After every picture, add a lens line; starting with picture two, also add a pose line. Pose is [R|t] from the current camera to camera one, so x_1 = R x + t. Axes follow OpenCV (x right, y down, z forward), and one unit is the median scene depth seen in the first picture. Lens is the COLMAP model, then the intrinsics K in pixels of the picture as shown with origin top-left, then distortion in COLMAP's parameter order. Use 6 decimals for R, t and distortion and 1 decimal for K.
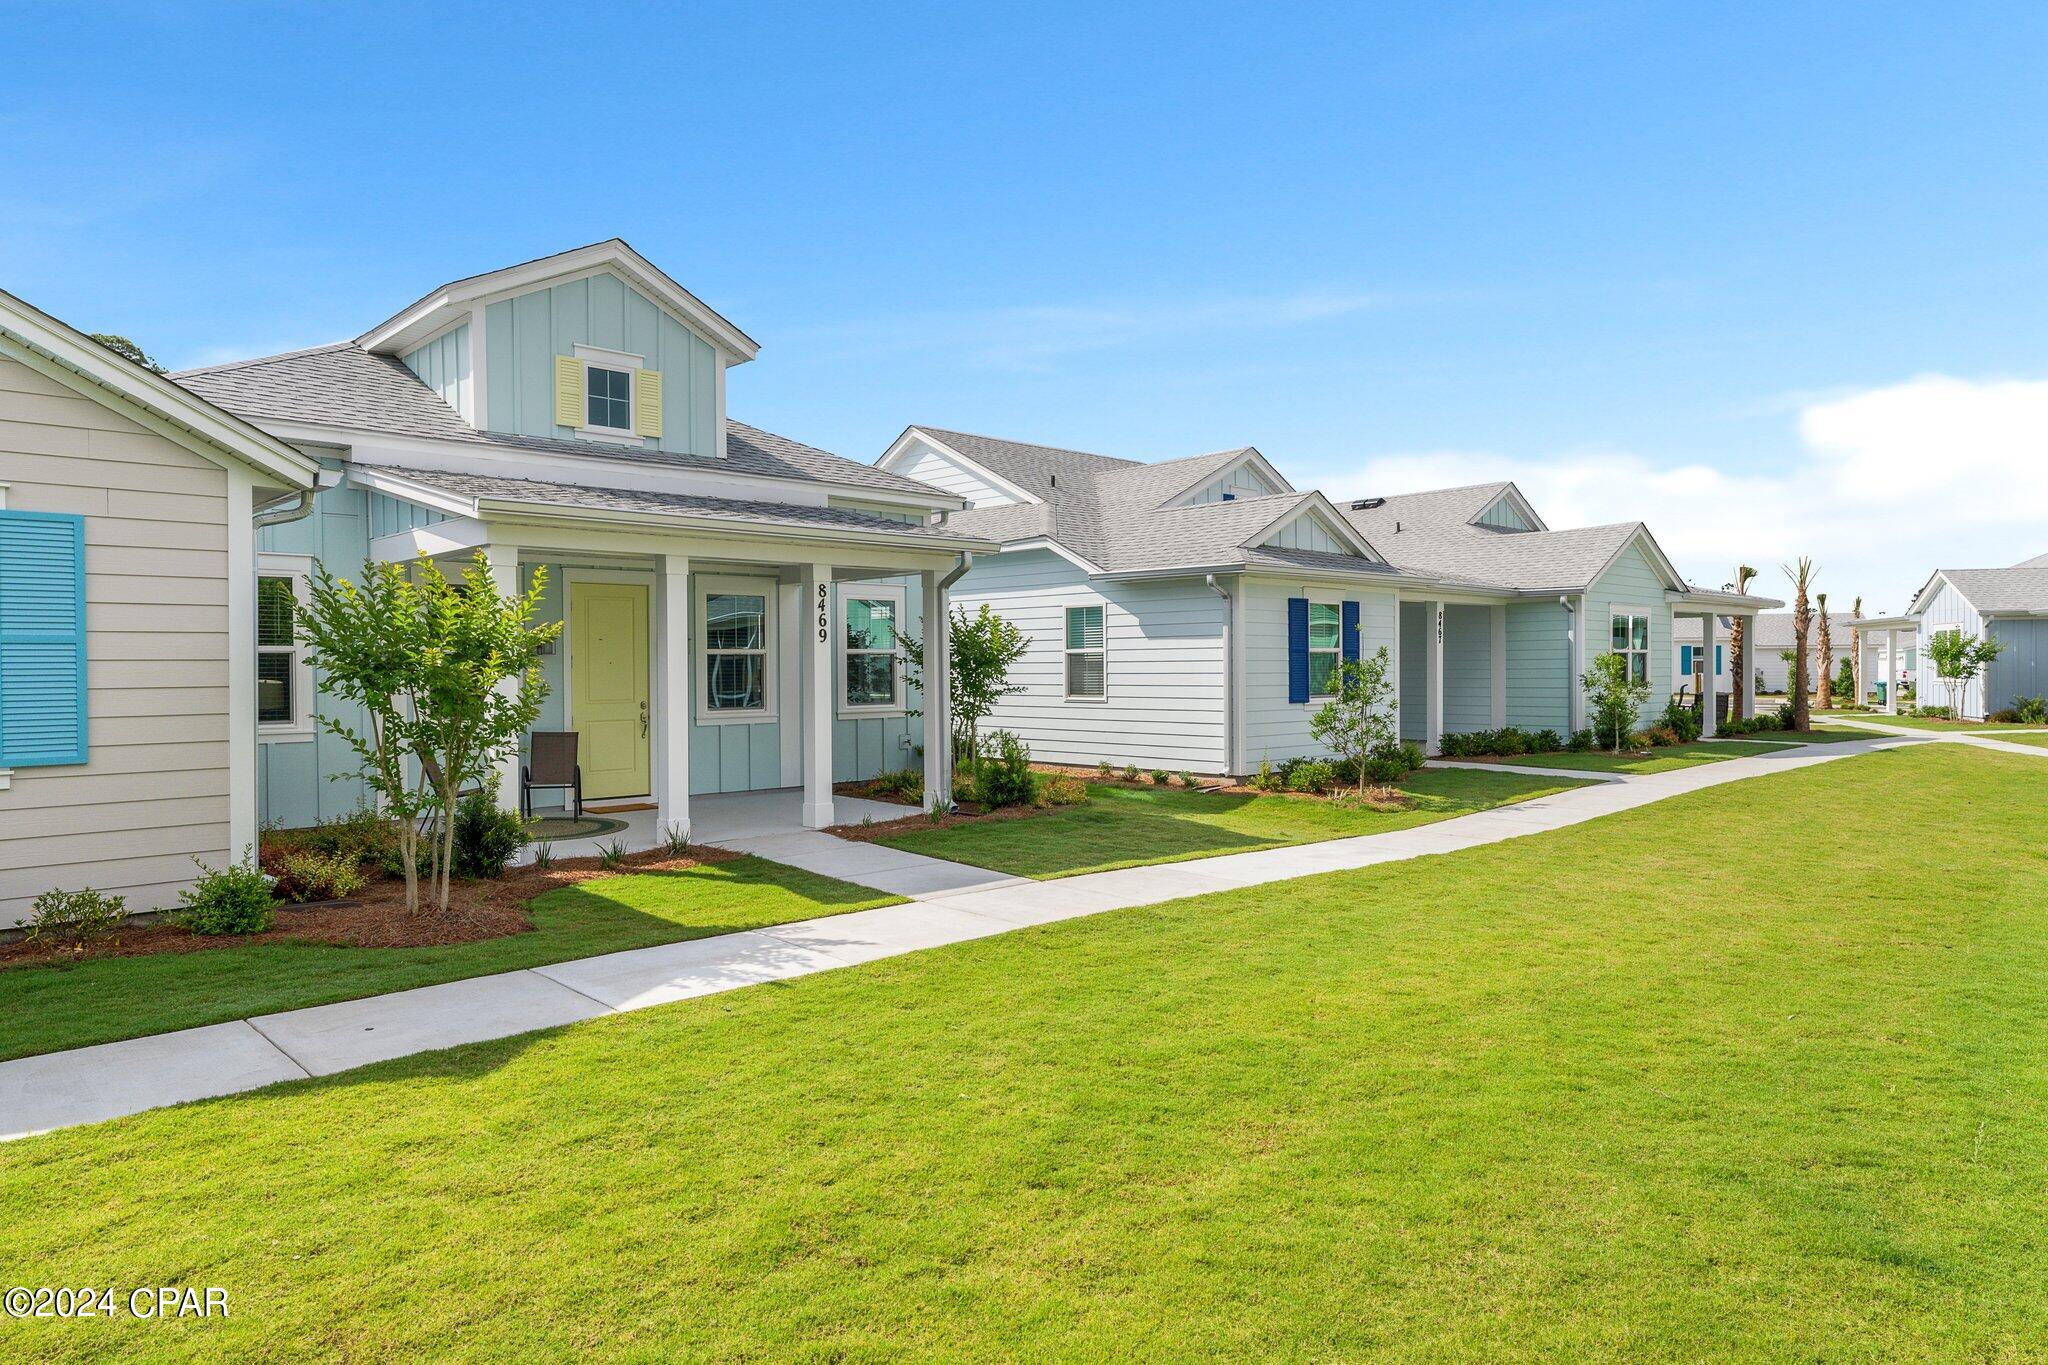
lens RADIAL K [[1258.8, 0, 1031.1], [0, 1258.8, 681.1], [0, 0, 1]] dist [-0.009781, -0.000307]
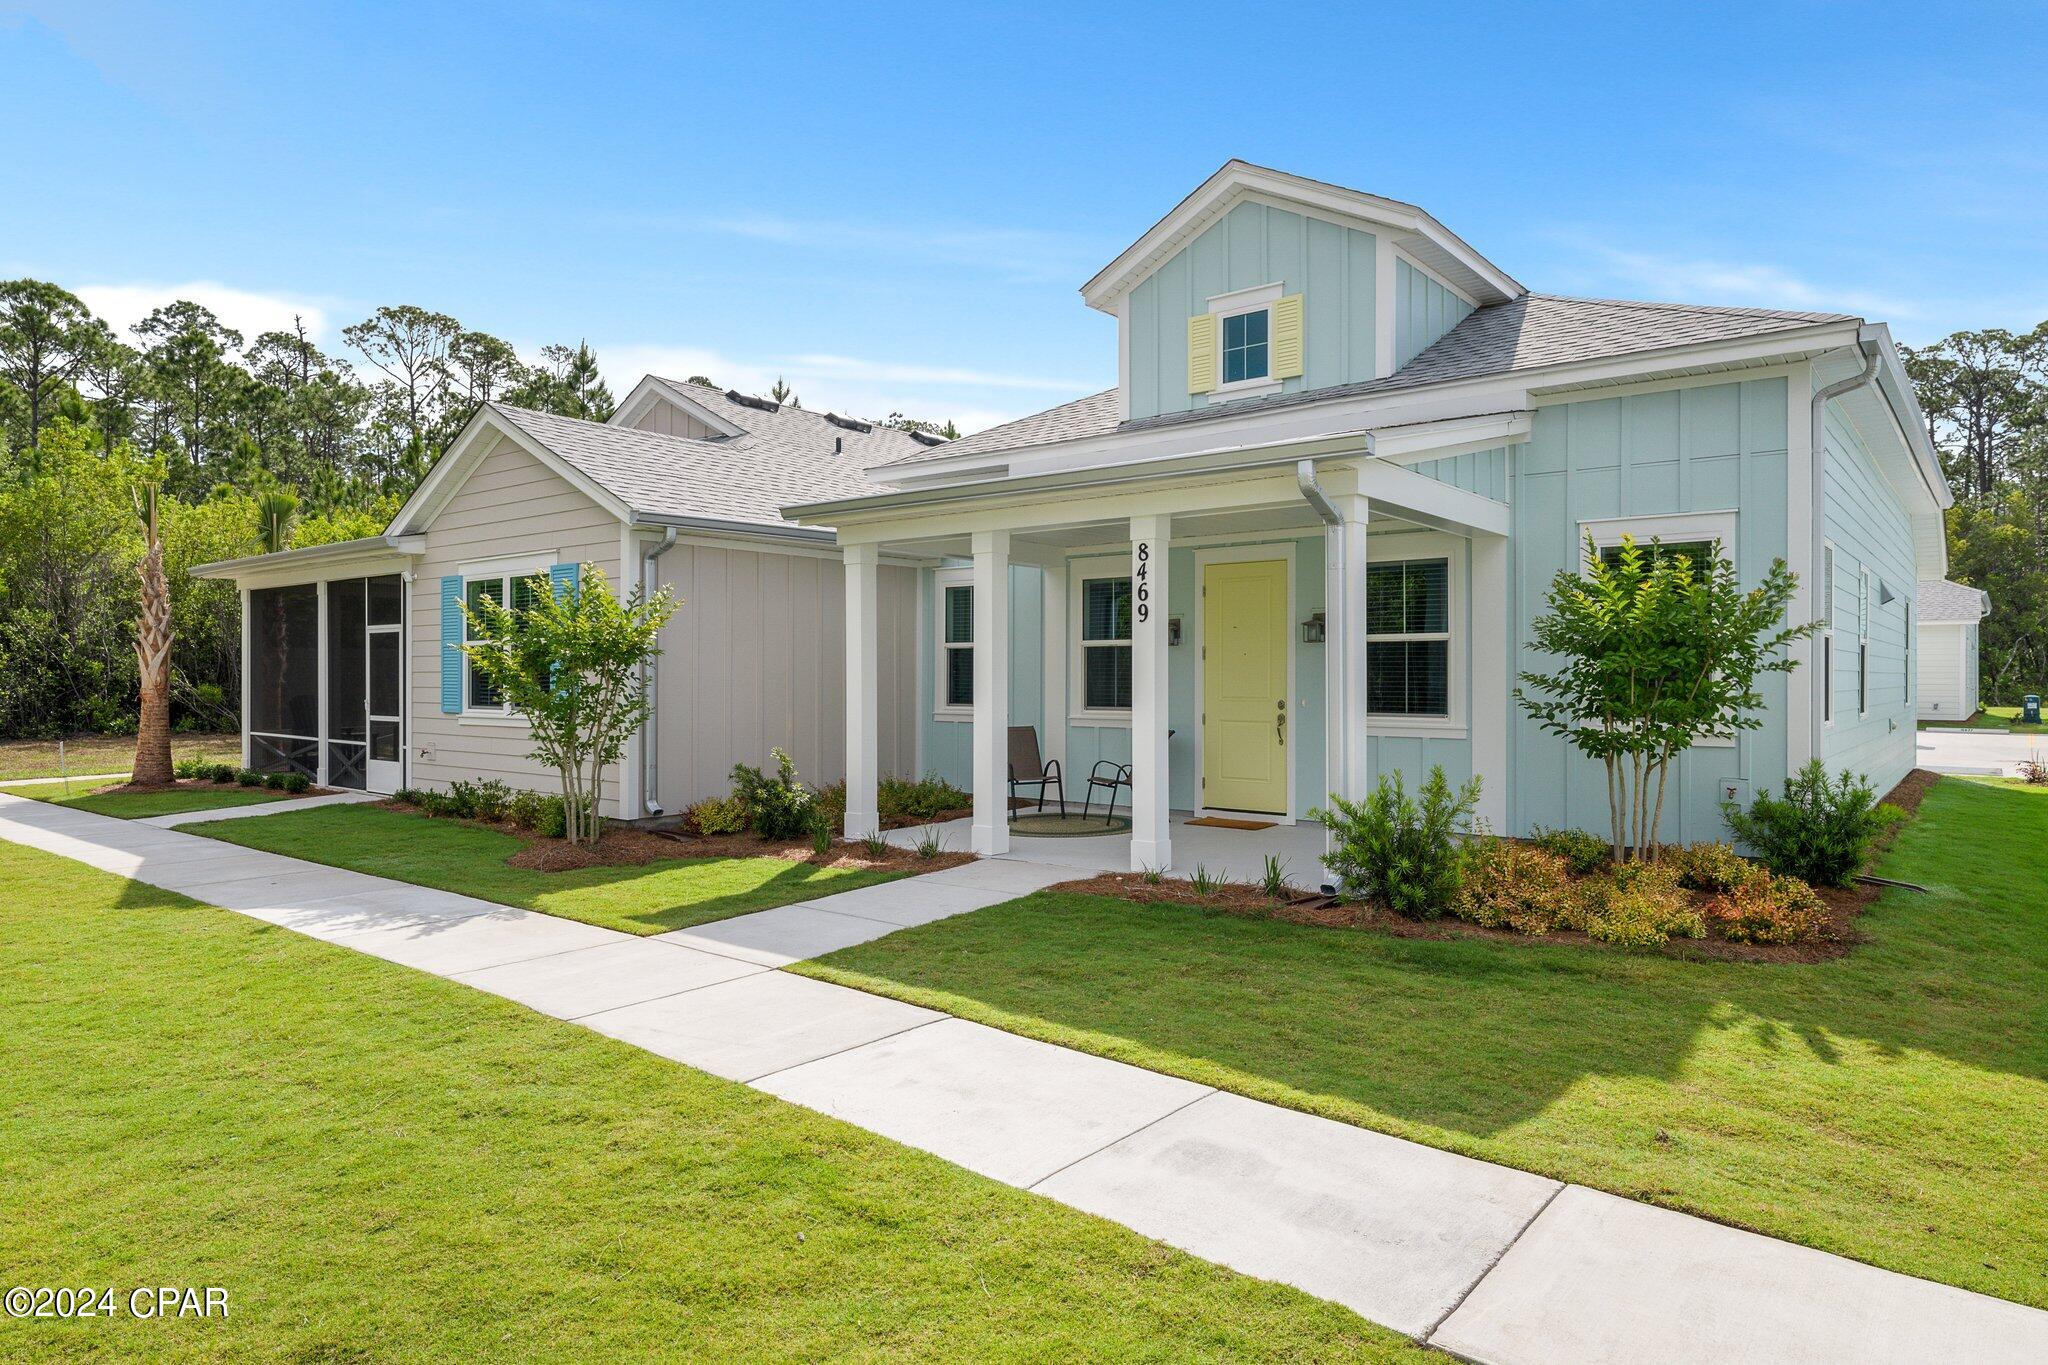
lens RADIAL K [[1220.6, 0, 1019.7], [0, 1220.6, 680.2], [0, 0, 1]] dist [0.002573, 0.000441]
pose [[0.127274, 0.010165, -0.991815, 0.434975], [-0.013068, 0.999878, 0.008570, -0.001557], [0.991781, 0.011870, 0.127392, 0.678231]]
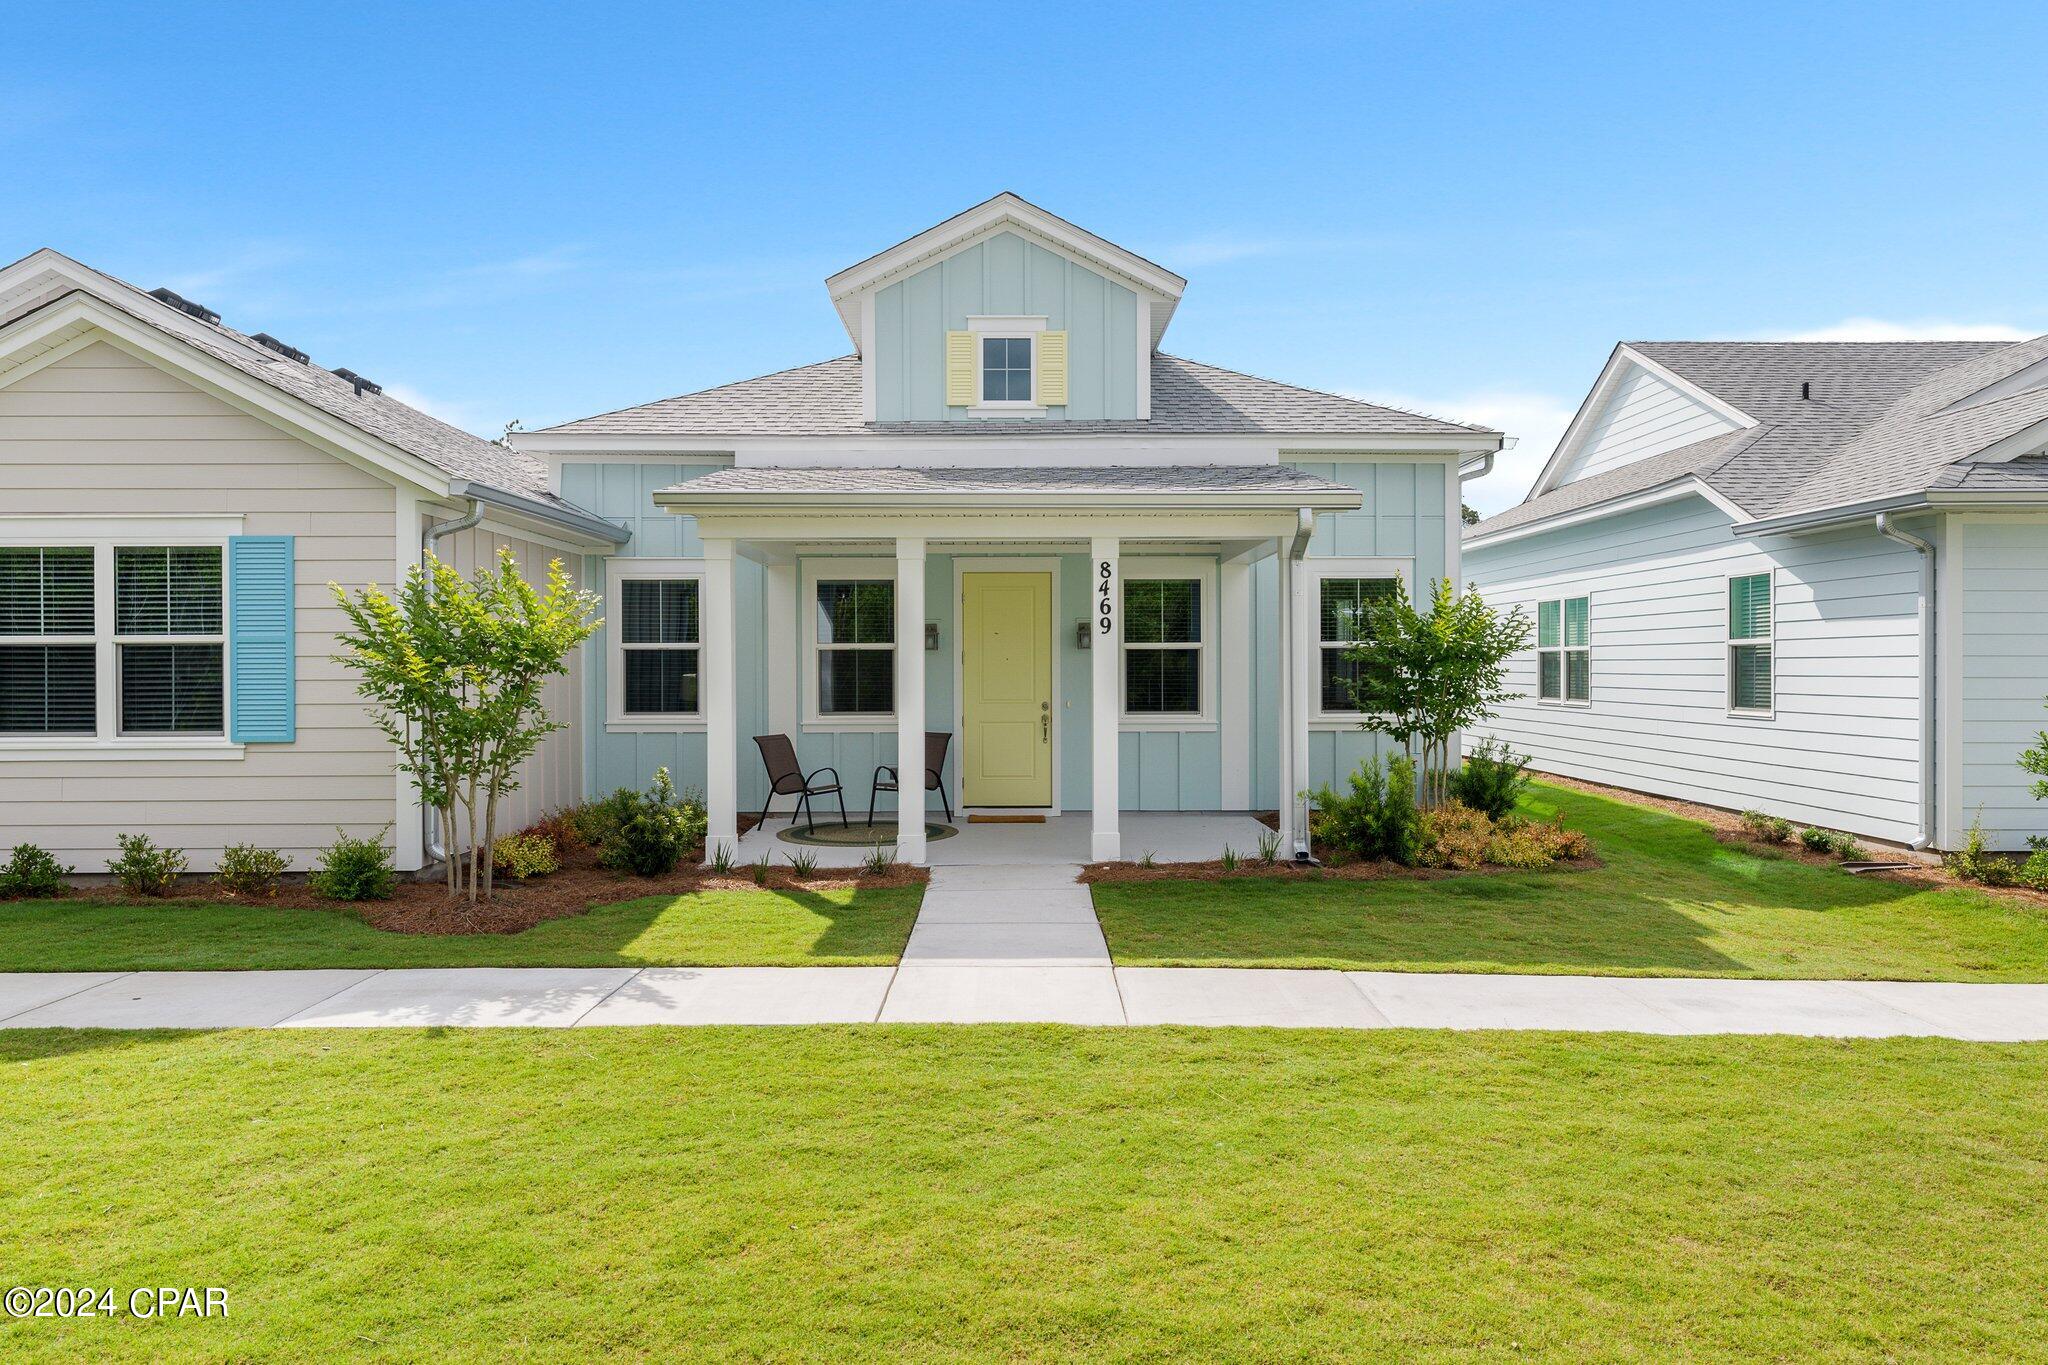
lens RADIAL K [[1369.9, 0, 1020.2], [0, 1369.9, 670.2], [0, 0, 1]] dist [-0.000520, 0.003004]
pose [[0.728200, 0.006865, -0.685330, 0.323953], [-0.010612, 0.999943, -0.001259, -0.004668], [0.685283, 0.008189, 0.728231, 0.258878]]
